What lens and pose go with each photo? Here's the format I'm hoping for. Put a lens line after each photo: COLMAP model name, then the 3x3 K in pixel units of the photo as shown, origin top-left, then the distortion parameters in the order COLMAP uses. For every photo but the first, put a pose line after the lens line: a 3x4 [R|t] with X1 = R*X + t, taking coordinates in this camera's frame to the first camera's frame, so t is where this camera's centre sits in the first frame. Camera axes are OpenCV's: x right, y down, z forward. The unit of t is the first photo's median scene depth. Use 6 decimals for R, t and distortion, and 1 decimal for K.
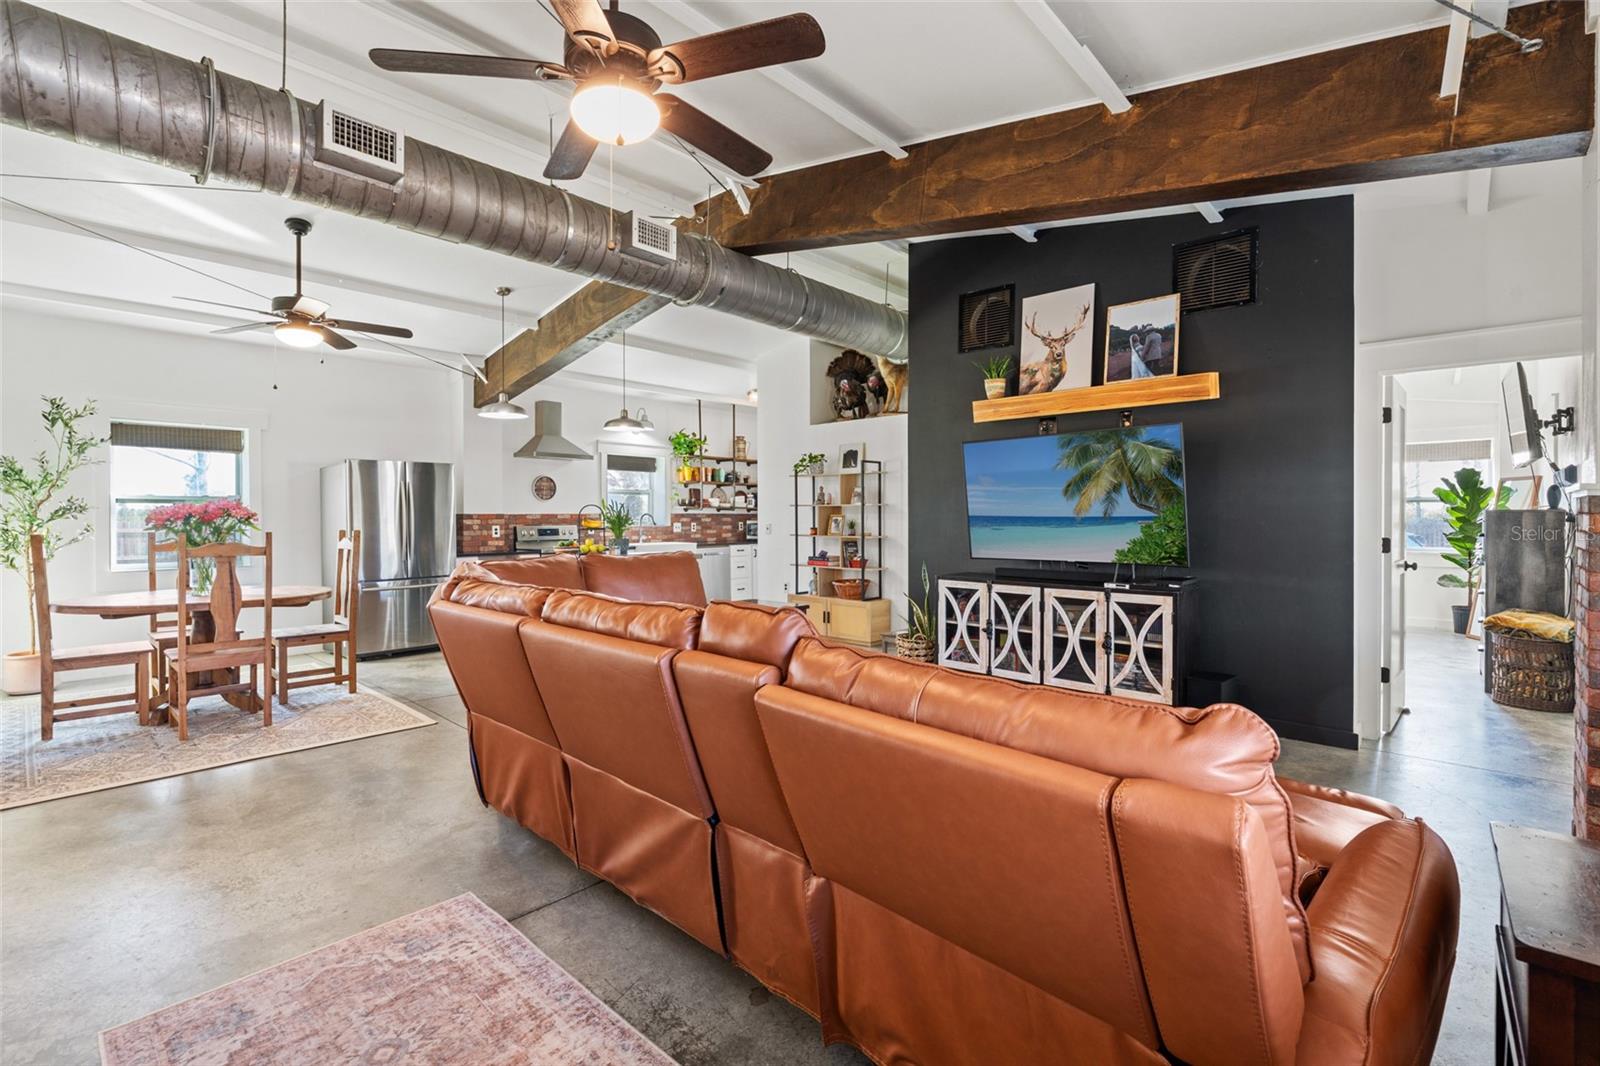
lens RADIAL K [[721.7, 0, 799.2], [0, 721.7, 527.0], [0, 0, 1]] dist [-0.005527, 0.002089]
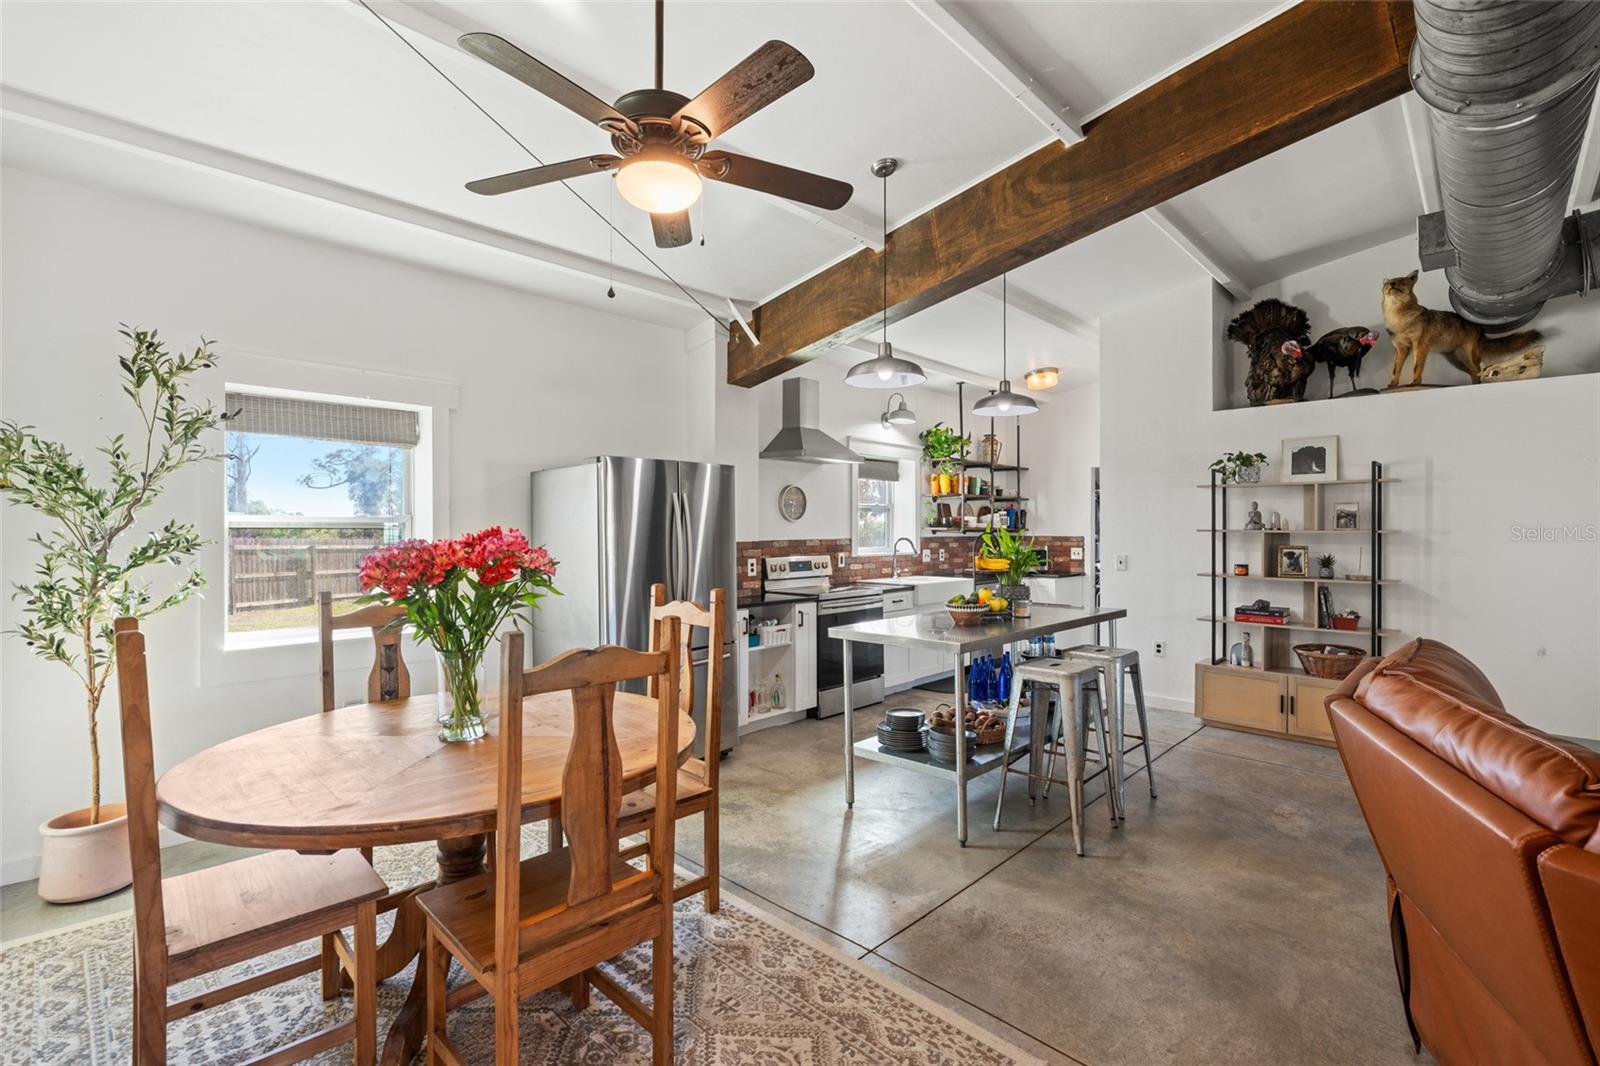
lens RADIAL K [[721.7, 0, 799.2], [0, 721.7, 534.8], [0, 0, 1]] dist [-0.005527, 0.002089]
pose [[0.999747, 0.003453, -0.022248, -0.372291], [-0.003573, 0.999979, -0.005319, -0.021582], [0.022229, 0.005397, 0.999738, 0.333675]]
